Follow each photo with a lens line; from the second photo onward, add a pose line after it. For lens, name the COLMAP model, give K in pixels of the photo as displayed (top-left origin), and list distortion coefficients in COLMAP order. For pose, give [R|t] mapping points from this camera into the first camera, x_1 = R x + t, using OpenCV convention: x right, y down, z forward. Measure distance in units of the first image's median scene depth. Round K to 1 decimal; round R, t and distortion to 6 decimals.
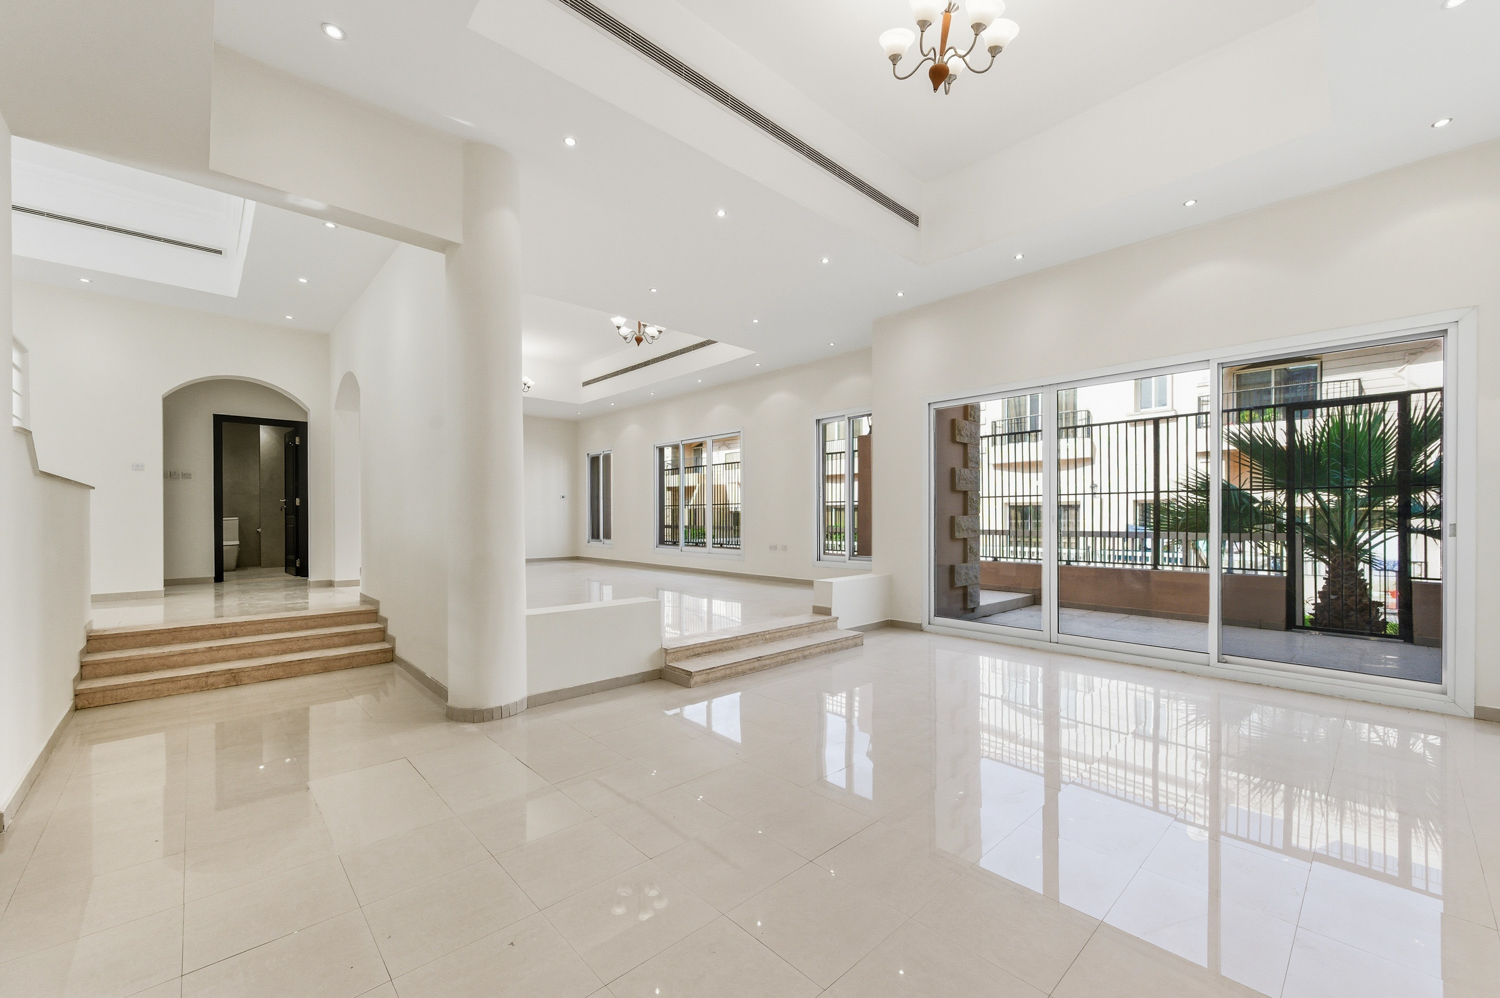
lens RADIAL K [[594.6, 0, 764.1], [0, 594.6, 518.1], [0, 0, 1]] dist [-0.001761, -0.000721]
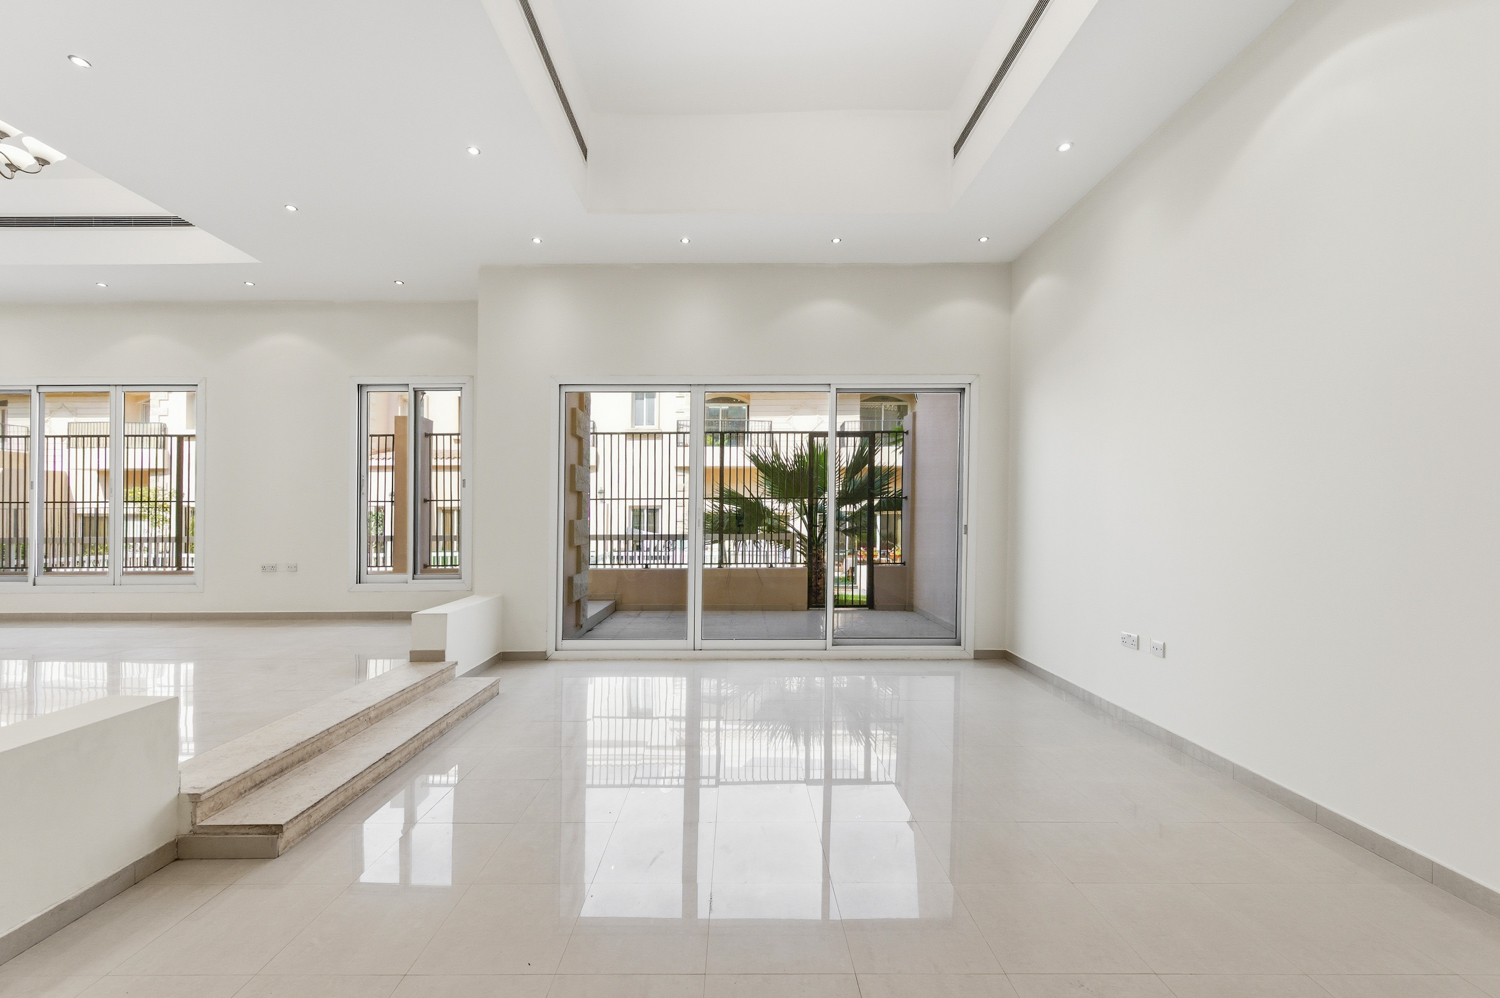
lens RADIAL K [[594.6, 0, 741.8], [0, 594.6, 516.8], [0, 0, 1]] dist [-0.001761, -0.000721]
pose [[0.685291, 0.002690, 0.728264, -0.148465], [0.004557, 0.999958, -0.007981, -0.000195], [-0.728255, 0.008788, 0.685250, 0.239463]]
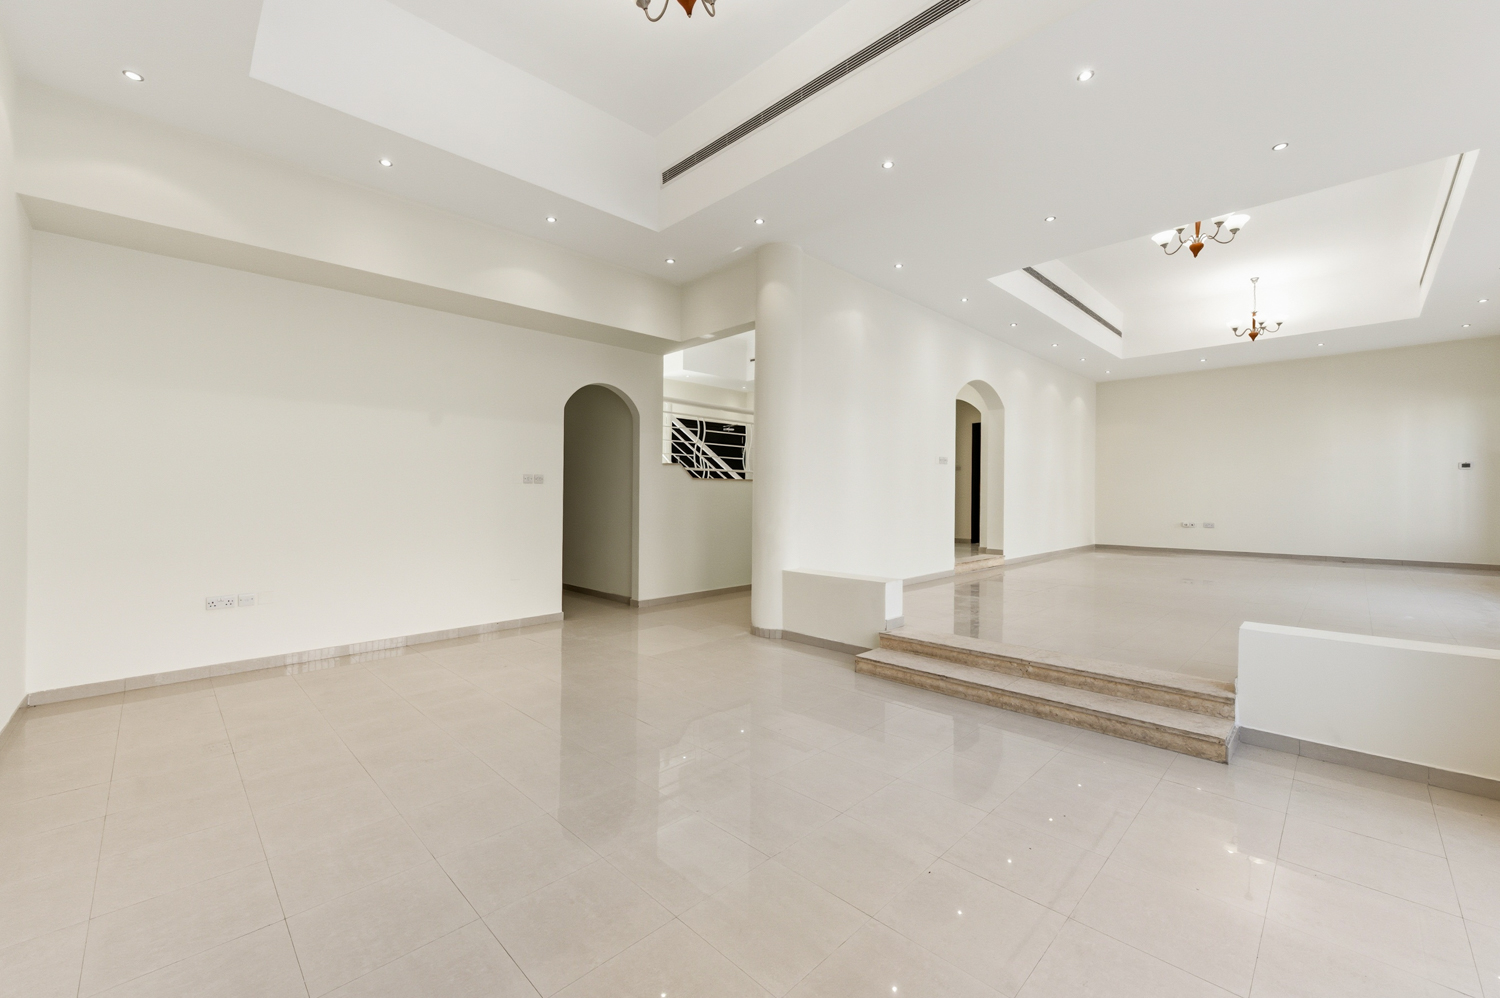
lens RADIAL K [[594.6, 0, 754.8], [0, 594.6, 496.7], [0, 0, 1]] dist [-0.001761, -0.000721]
pose [[0.026151, 0.002406, -0.999655, 0.571351], [-0.001783, 0.999996, 0.002360, -0.004655], [0.999656, 0.001720, 0.026155, 0.537330]]
